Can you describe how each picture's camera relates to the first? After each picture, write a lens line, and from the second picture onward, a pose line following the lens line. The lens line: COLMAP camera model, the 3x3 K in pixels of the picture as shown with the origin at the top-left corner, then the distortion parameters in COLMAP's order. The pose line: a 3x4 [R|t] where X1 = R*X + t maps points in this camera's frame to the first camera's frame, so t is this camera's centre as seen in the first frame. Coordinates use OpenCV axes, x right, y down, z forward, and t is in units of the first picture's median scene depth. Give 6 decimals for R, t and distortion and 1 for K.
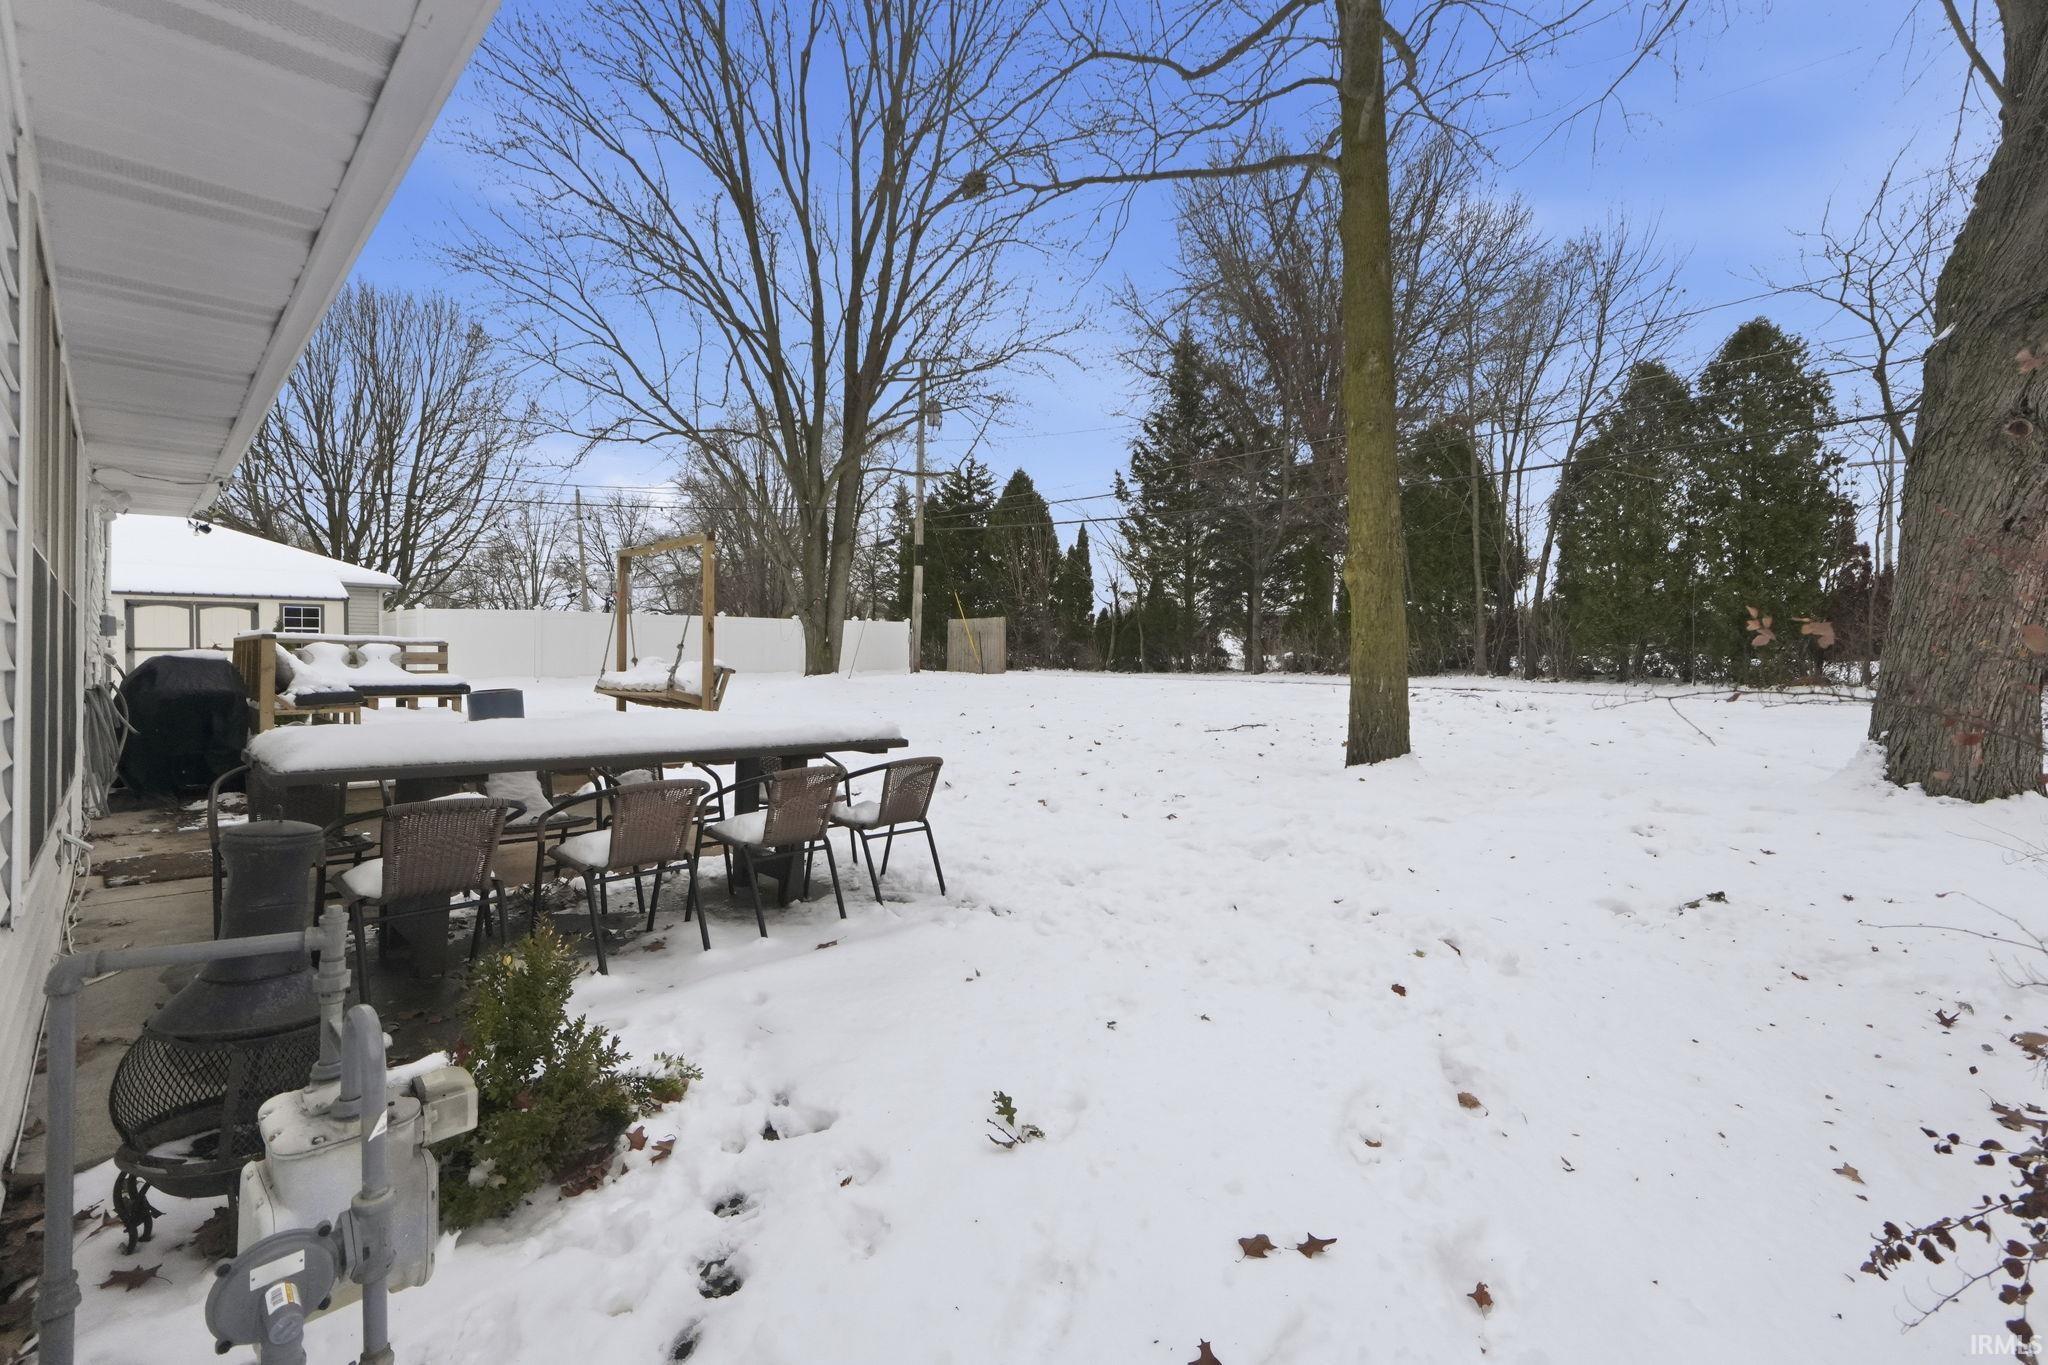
lens RADIAL K [[872.3, 0, 1021.2], [0, 872.3, 665.0], [0, 0, 1]] dist [-0.001556, 0.000584]
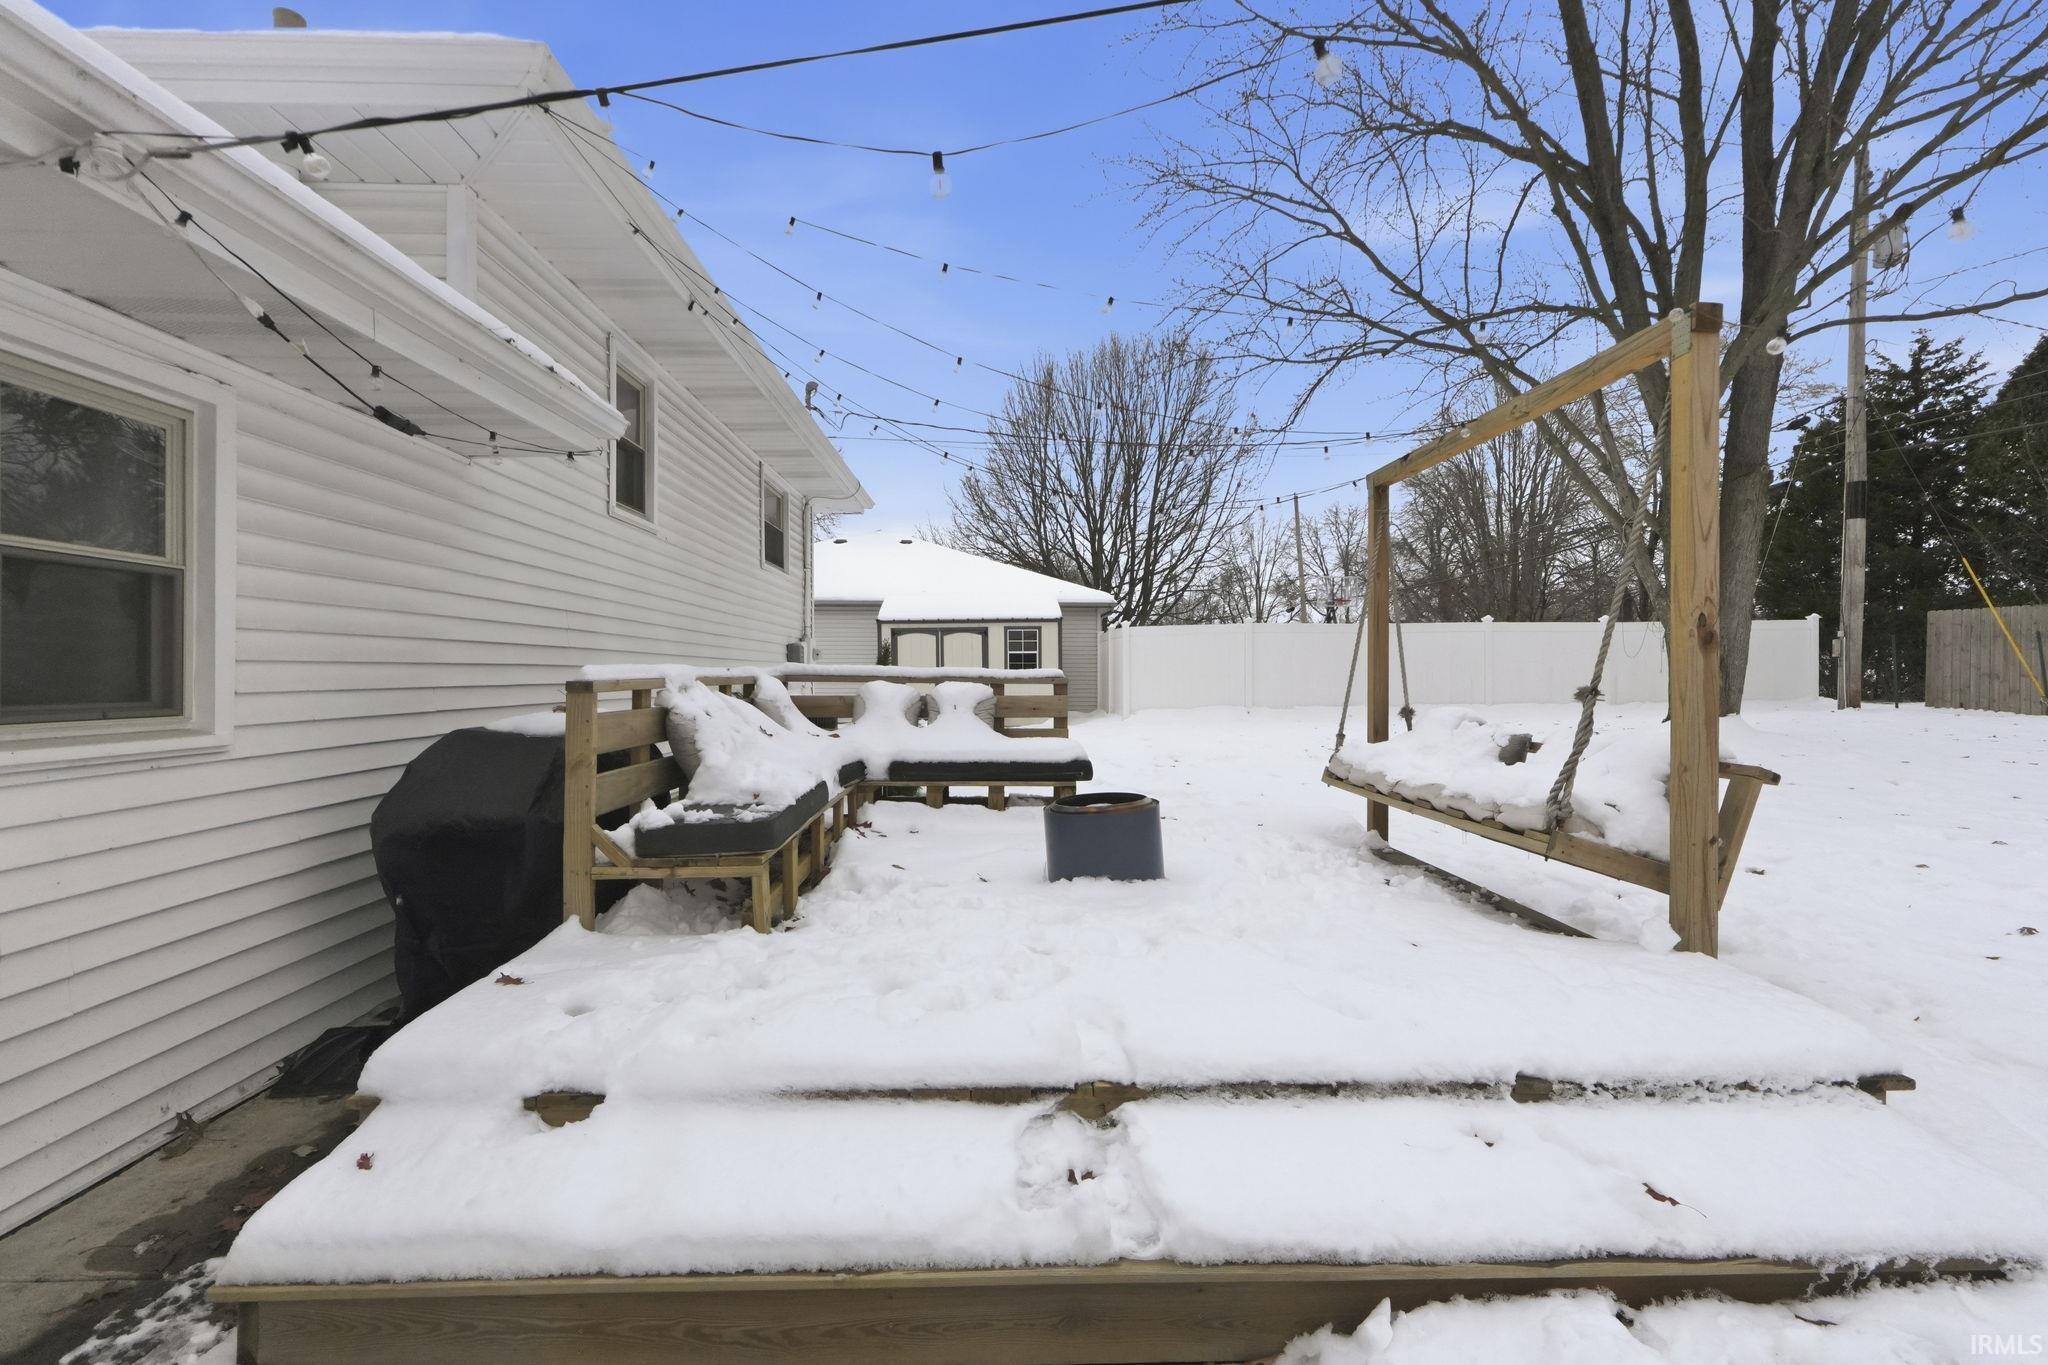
lens RADIAL K [[872.3, 0, 1022.1], [0, 872.3, 675.8], [0, 0, 1]] dist [-0.001556, 0.000584]
pose [[0.713774, -0.000539, -0.700376, -0.079324], [-0.001703, 0.999995, -0.002505, -0.006940], [0.700374, 0.002980, 0.713769, 0.158842]]
